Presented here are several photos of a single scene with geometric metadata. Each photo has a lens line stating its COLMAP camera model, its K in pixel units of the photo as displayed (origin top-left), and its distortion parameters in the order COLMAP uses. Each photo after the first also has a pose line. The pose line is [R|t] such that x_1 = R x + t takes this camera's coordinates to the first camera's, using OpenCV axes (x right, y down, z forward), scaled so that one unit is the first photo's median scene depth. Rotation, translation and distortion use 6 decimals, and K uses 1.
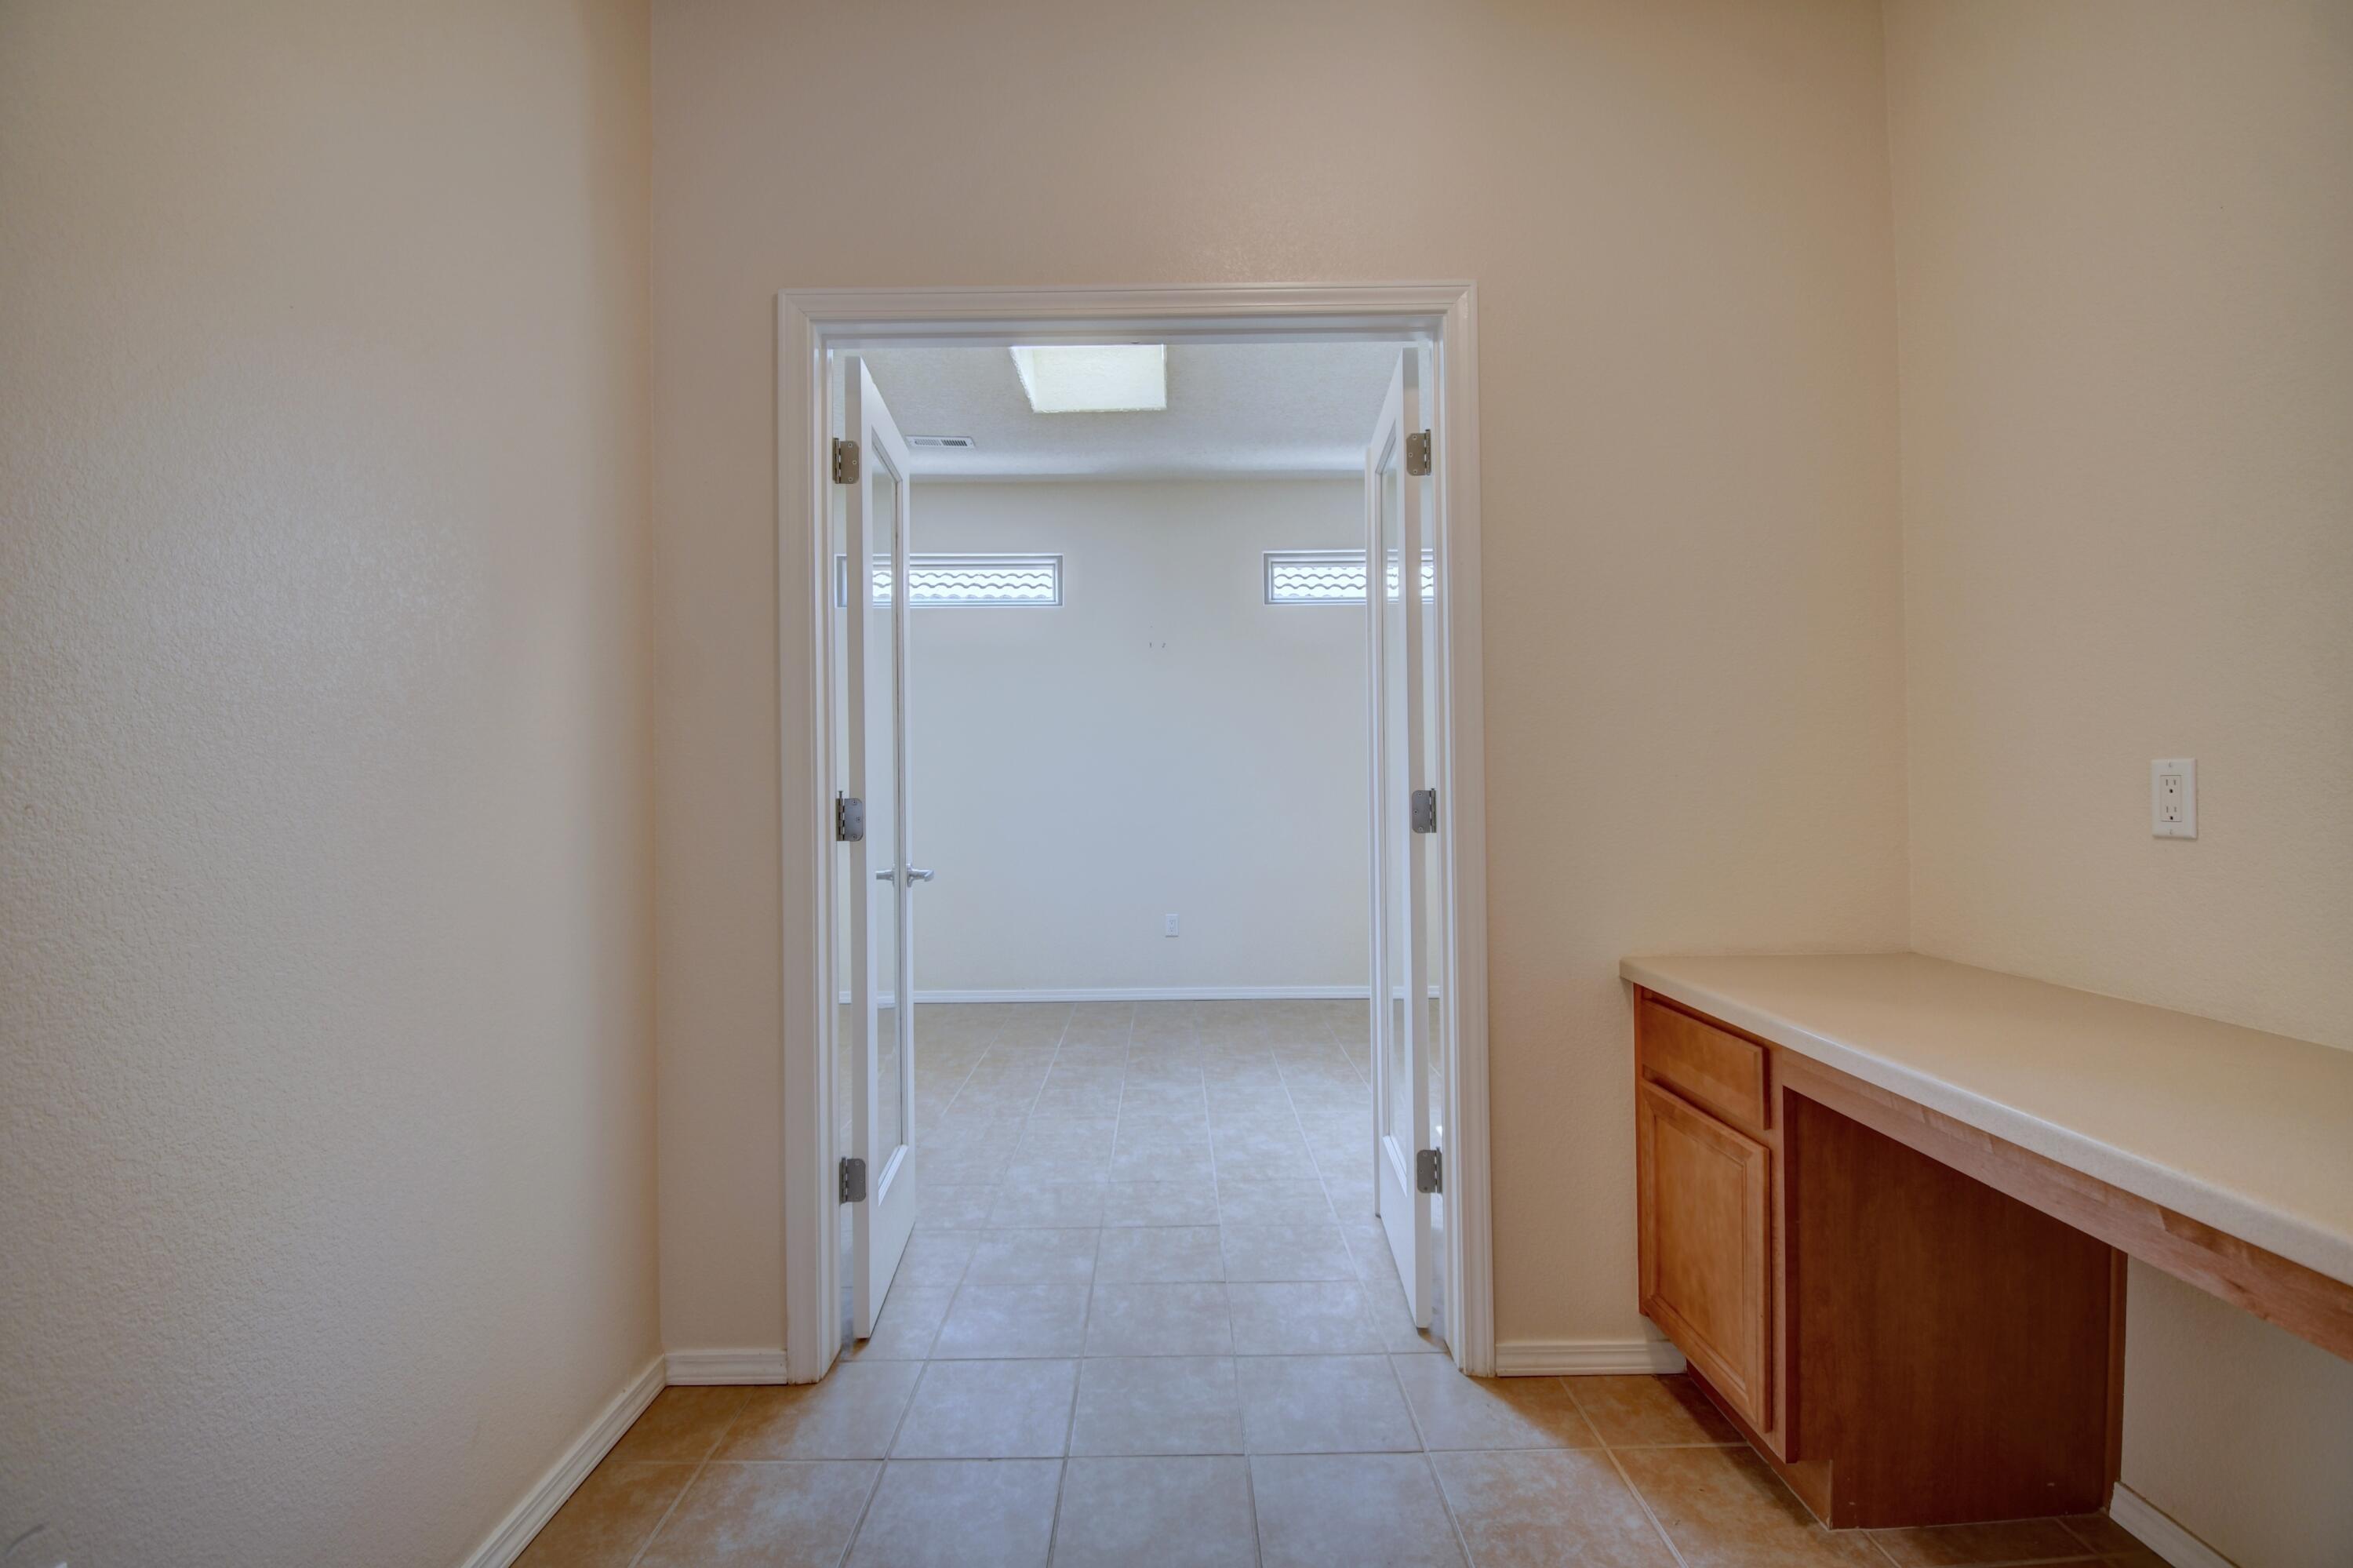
lens RADIAL K [[1043.7, 0, 1176.5], [0, 1043.7, 784.0], [0, 0, 1]] dist [0.018449, -0.023476]
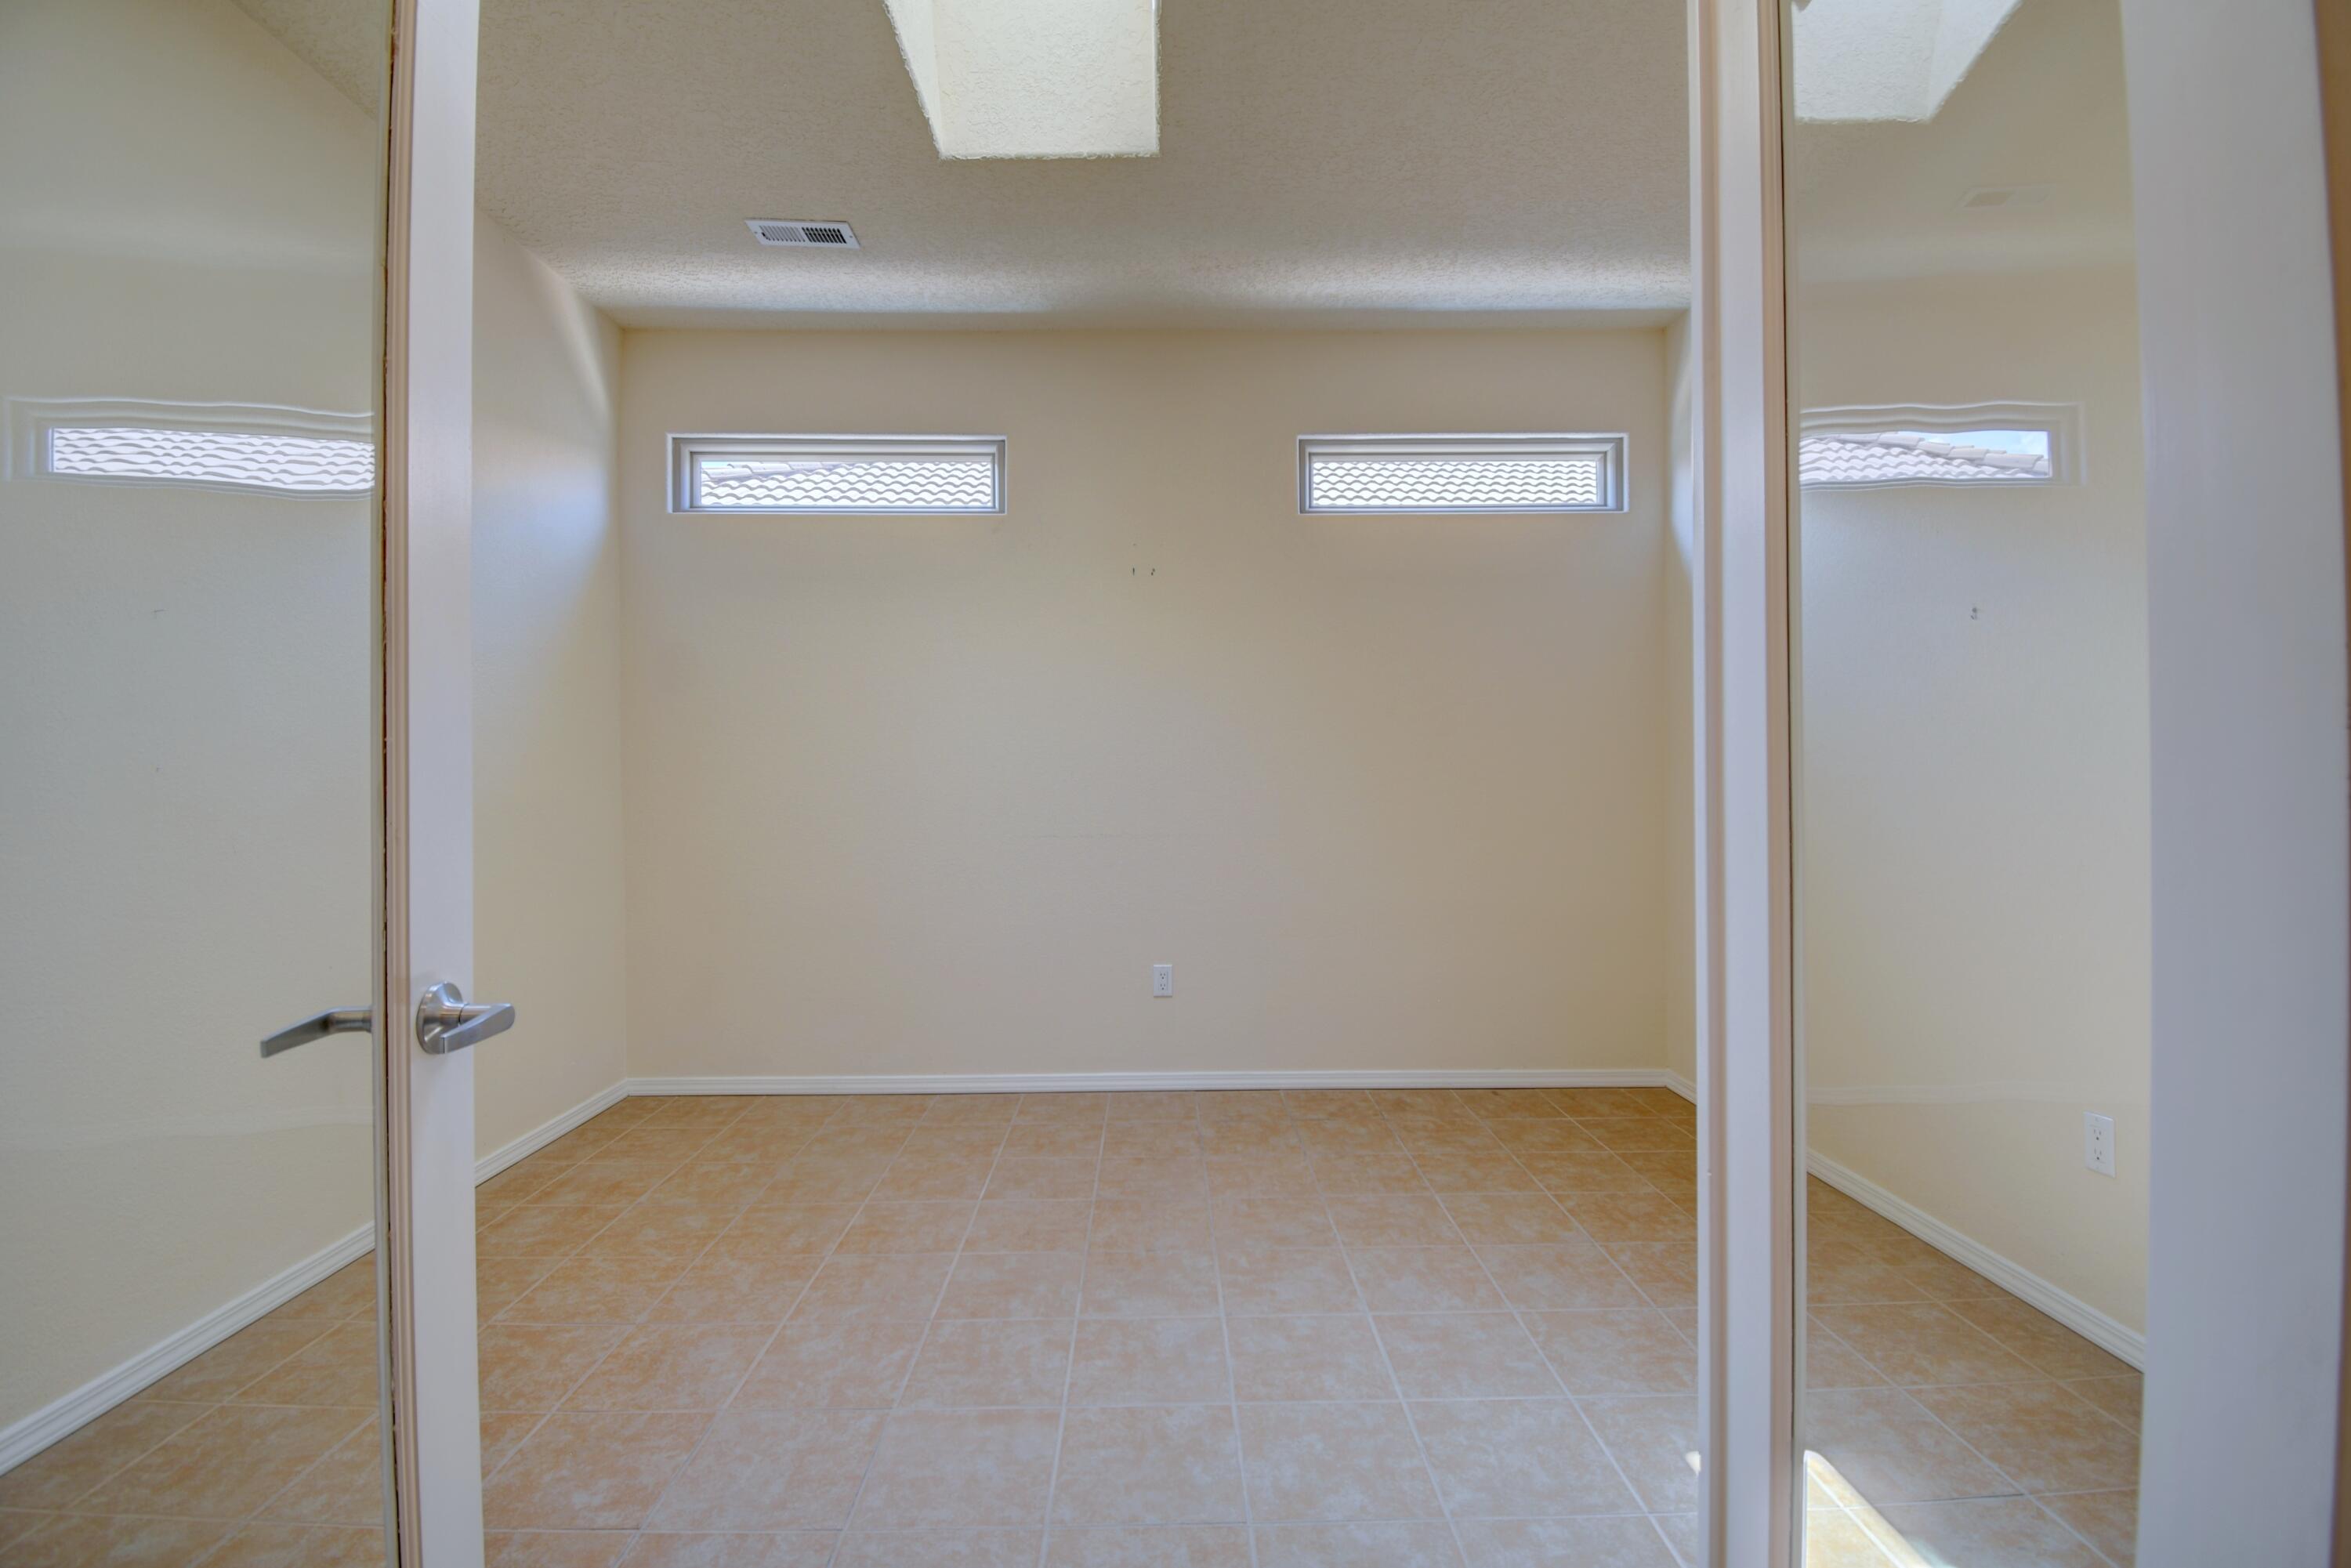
lens RADIAL K [[1042.8, 0, 1175.5], [0, 1042.8, 784.0], [0, 0, 1]] dist [0.018449, -0.023476]
pose [[0.999931, 0.003428, 0.011270, -0.005620], [-0.003489, 0.999979, 0.005376, 0.002983], [-0.011251, -0.005415, 0.999922, 0.392166]]
